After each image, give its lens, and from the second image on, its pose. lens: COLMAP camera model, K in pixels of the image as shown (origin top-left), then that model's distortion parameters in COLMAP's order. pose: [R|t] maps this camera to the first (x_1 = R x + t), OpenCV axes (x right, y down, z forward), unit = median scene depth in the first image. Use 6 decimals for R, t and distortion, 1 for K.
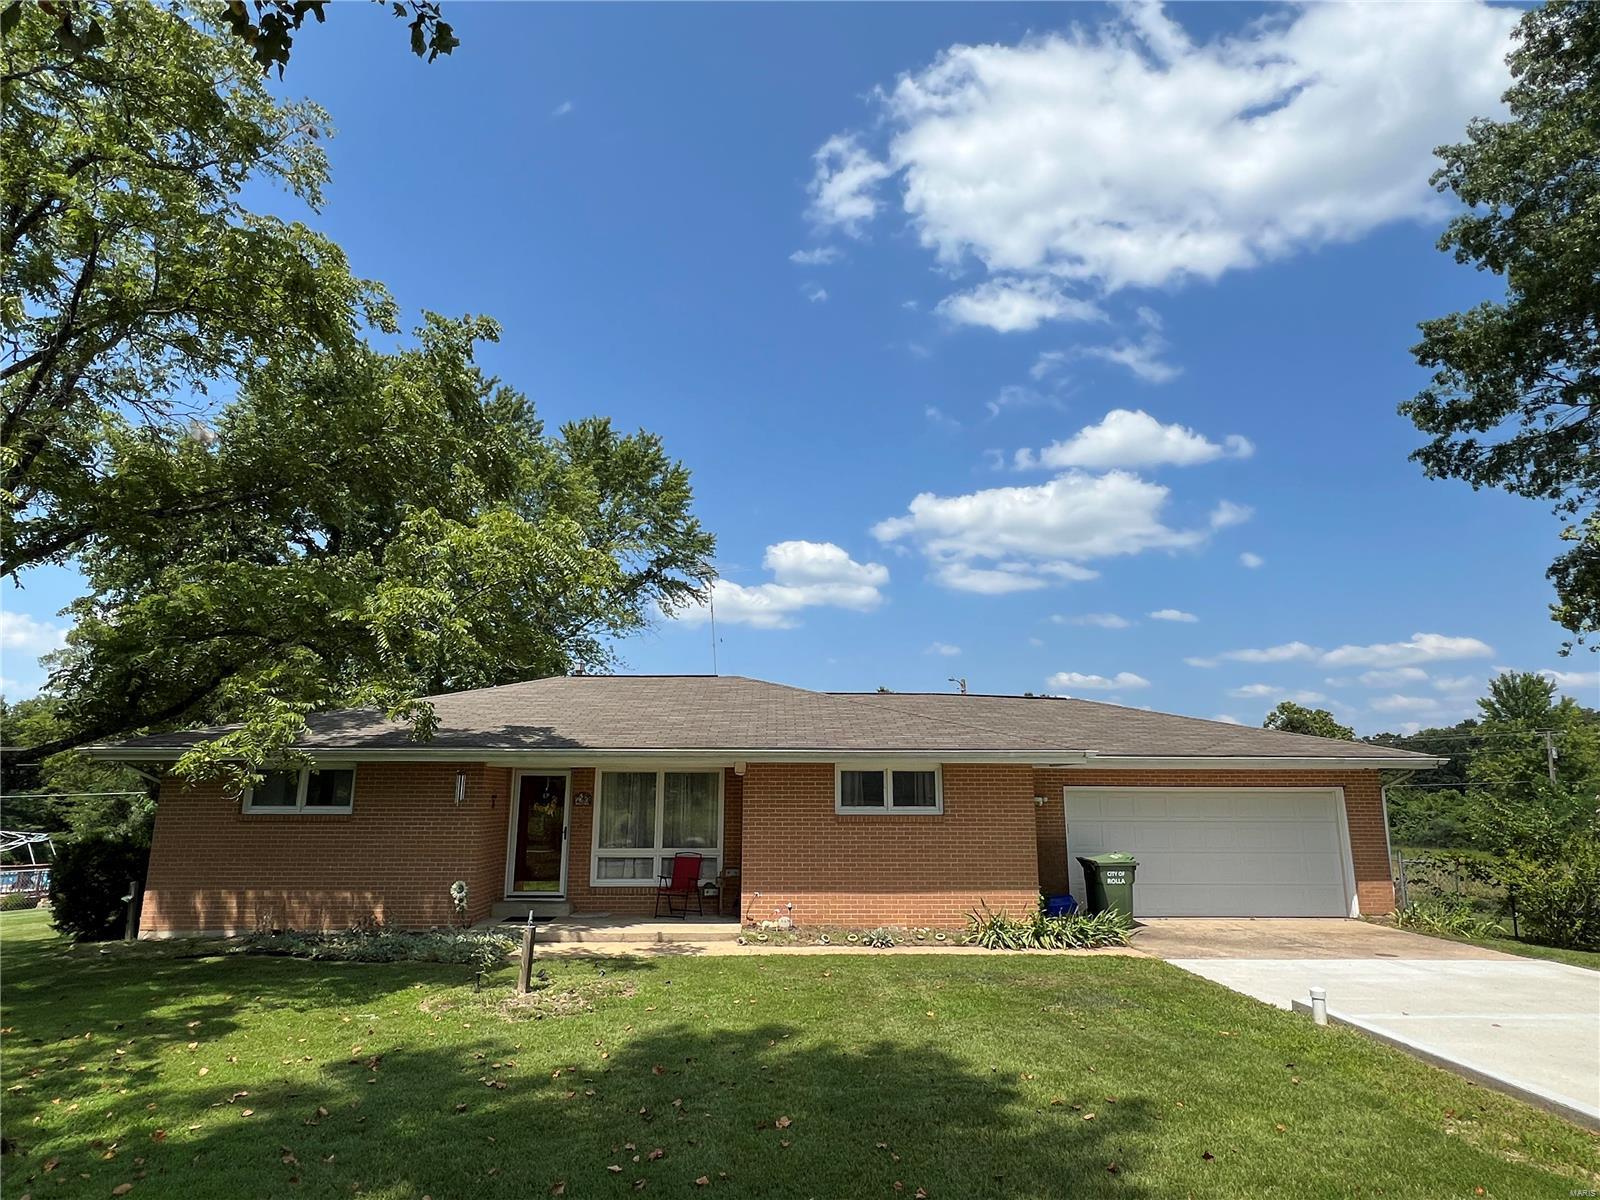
lens RADIAL K [[899.2, 0, 800.0], [0, 899.2, 600.0], [0, 0, 1]] dist [-0.002269, 0.000132]
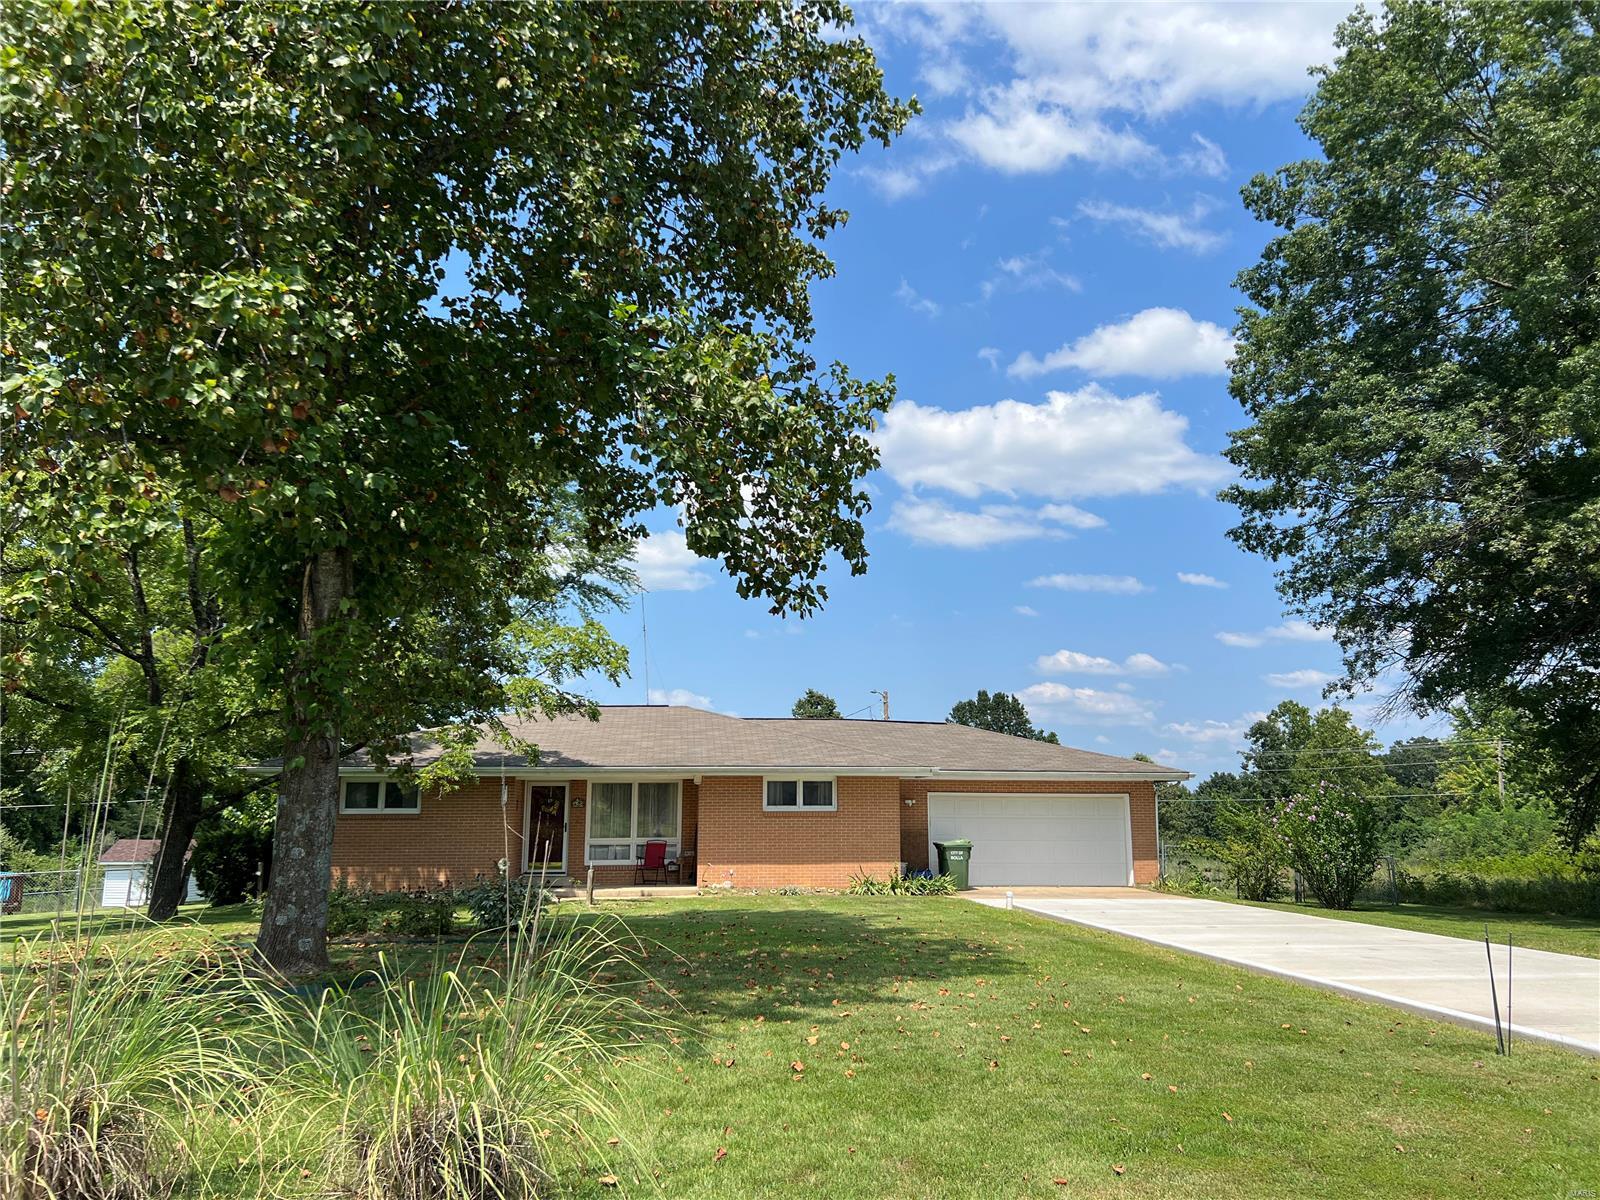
lens RADIAL K [[1214.5, 0, 823.3], [0, 1214.5, 600.0], [0, 0, 1]] dist [0.100432, -0.200756]
pose [[0.995484, 0.012818, 0.094060, -0.049665], [-0.016589, 0.999085, 0.039425, -0.170307], [-0.093469, -0.040808, 0.994786, -0.893159]]
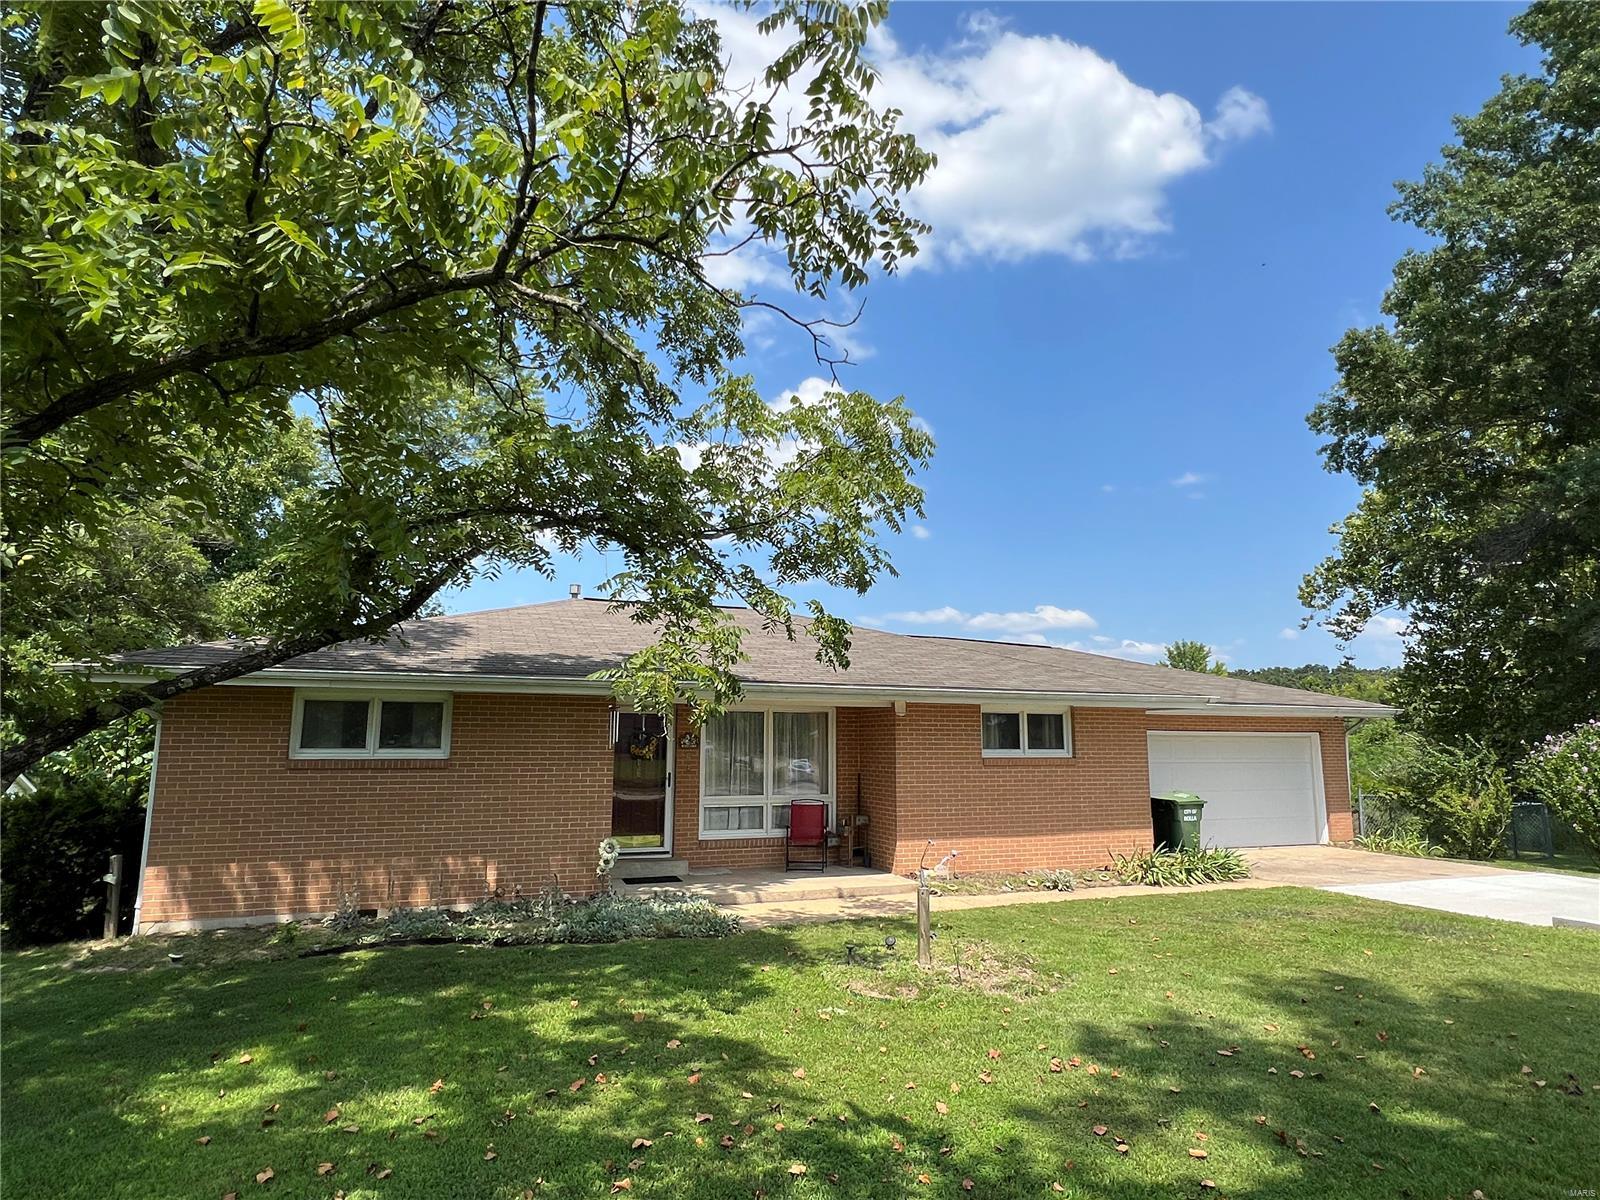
lens RADIAL K [[889.7, 0, 800.0], [0, 889.7, 600.0], [0, 0, 1]] dist [0.000188, -0.000044]
pose [[0.943767, 0.054956, 0.326013, -0.435246], [-0.074065, 0.996170, 0.046482, 0.039318], [-0.322210, -0.068015, 0.944222, 0.167805]]
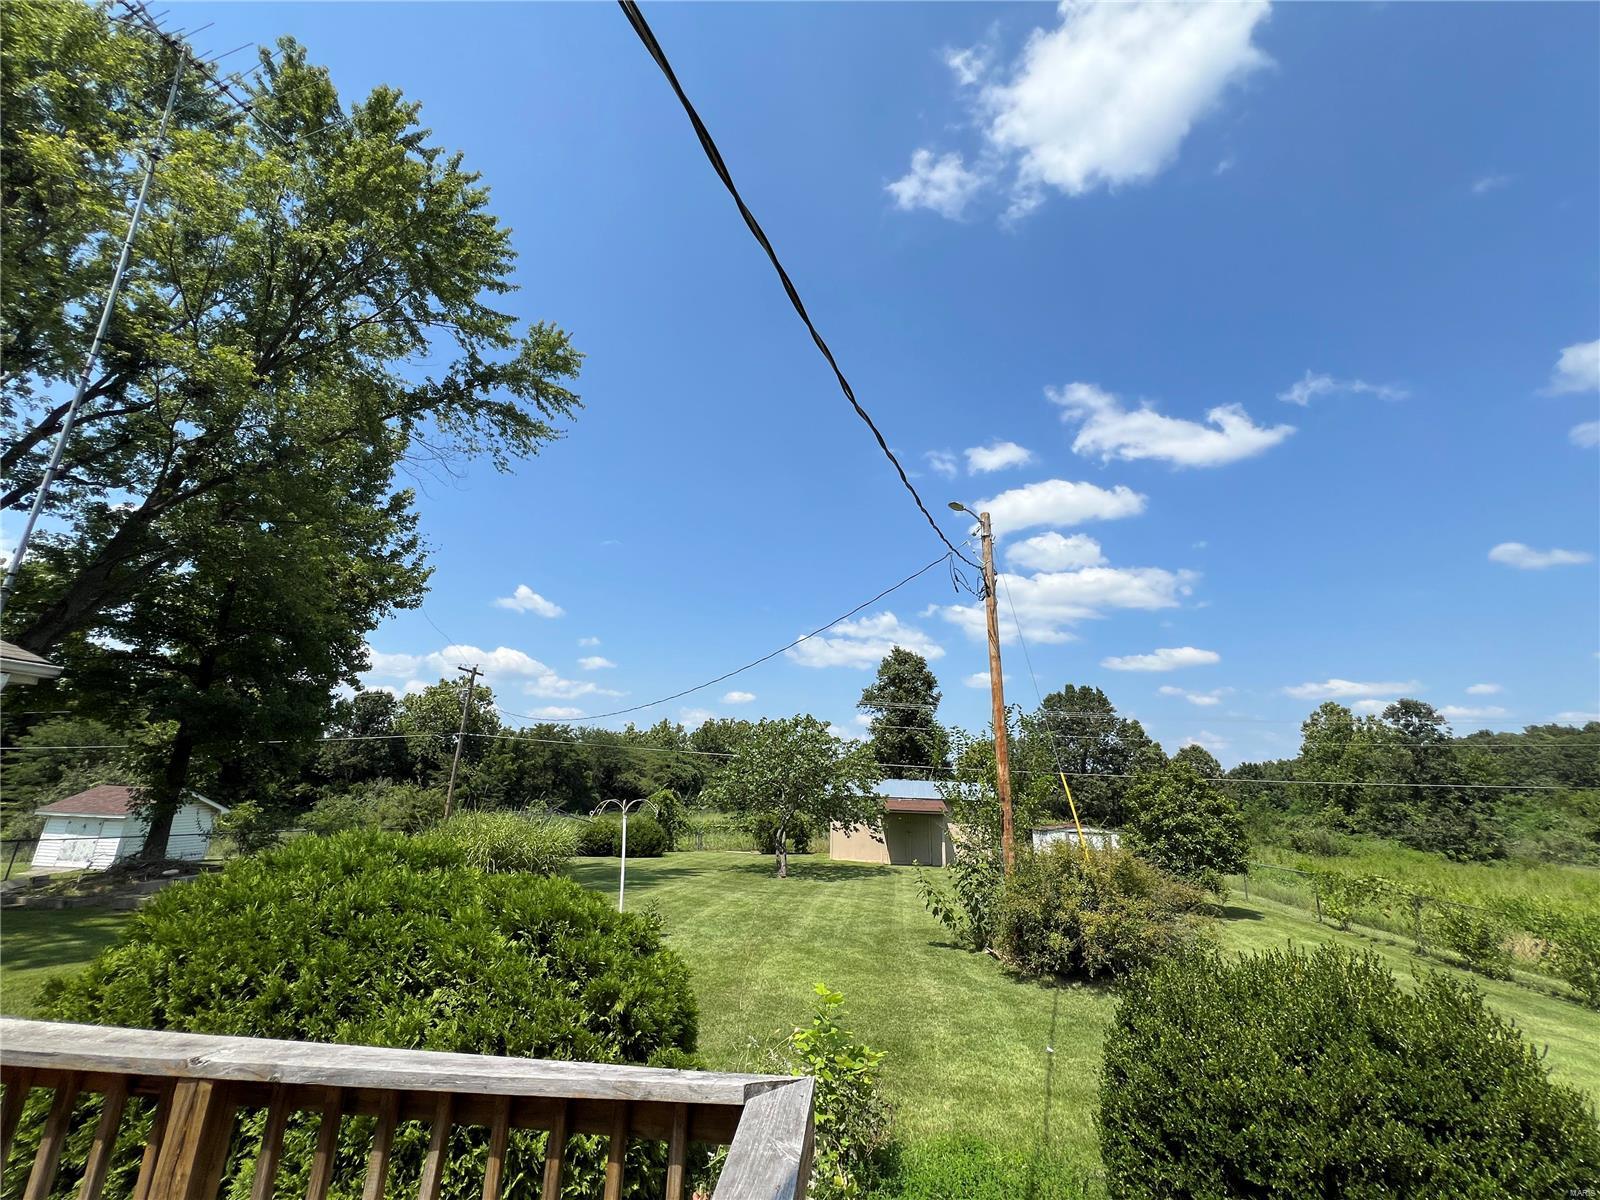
lens RADIAL K [[644.2, 0, 798.3], [0, 644.2, 596.1], [0, 0, 1]] dist [-0.002740, -0.000011]
pose [[0.991475, -0.006287, -0.130142, 0.321621], [-0.002180, 0.997895, -0.064813, 0.375156], [0.130275, 0.064545, 0.989375, 1.686114]]
